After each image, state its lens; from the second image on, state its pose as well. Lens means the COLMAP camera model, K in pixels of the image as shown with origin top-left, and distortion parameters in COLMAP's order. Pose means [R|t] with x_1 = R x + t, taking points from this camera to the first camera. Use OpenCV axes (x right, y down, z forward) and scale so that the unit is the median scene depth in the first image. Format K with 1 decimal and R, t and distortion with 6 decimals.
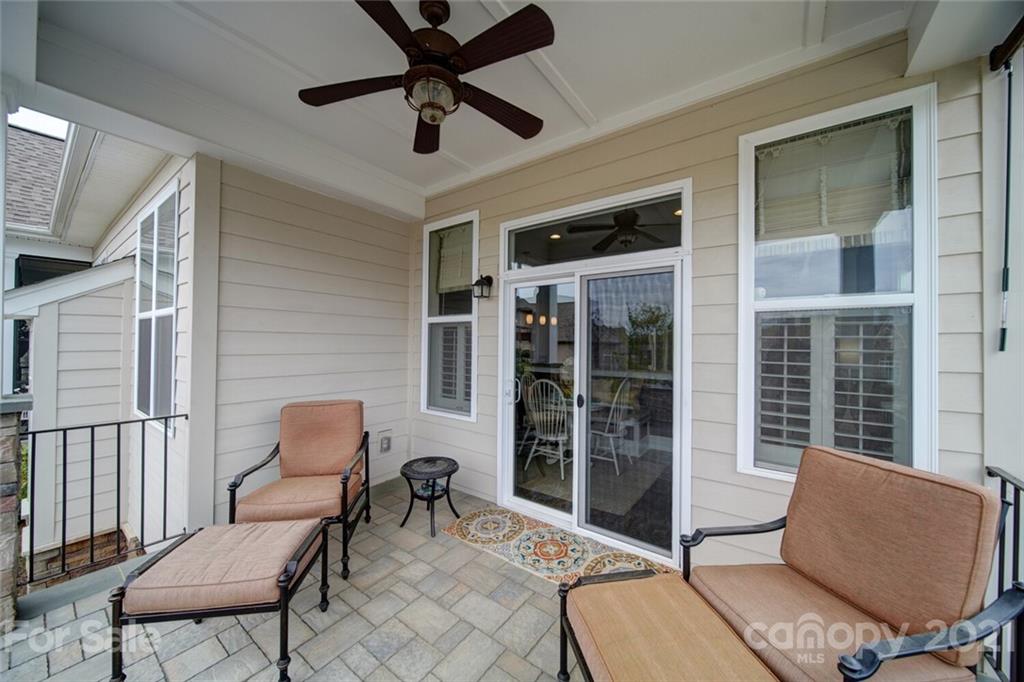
lens RADIAL K [[360.8, 0, 514.8], [0, 360.8, 339.0], [0, 0, 1]] dist [-0.000732, 0.000025]
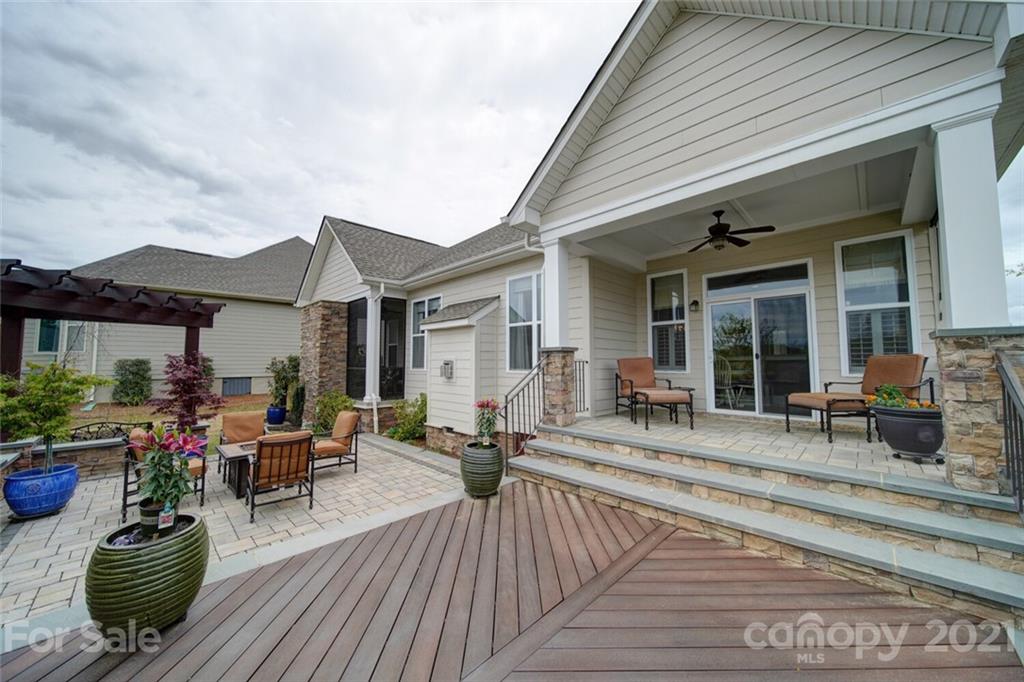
lens RADIAL K [[360.8, 0, 510.3], [0, 360.8, 341.0], [0, 0, 1]] dist [-0.000732, 0.000025]
pose [[0.994430, -0.020902, -0.103305, -1.310040], [0.014905, 0.998177, -0.058486, 0.227003], [0.104339, 0.056620, 0.992929, -1.610494]]
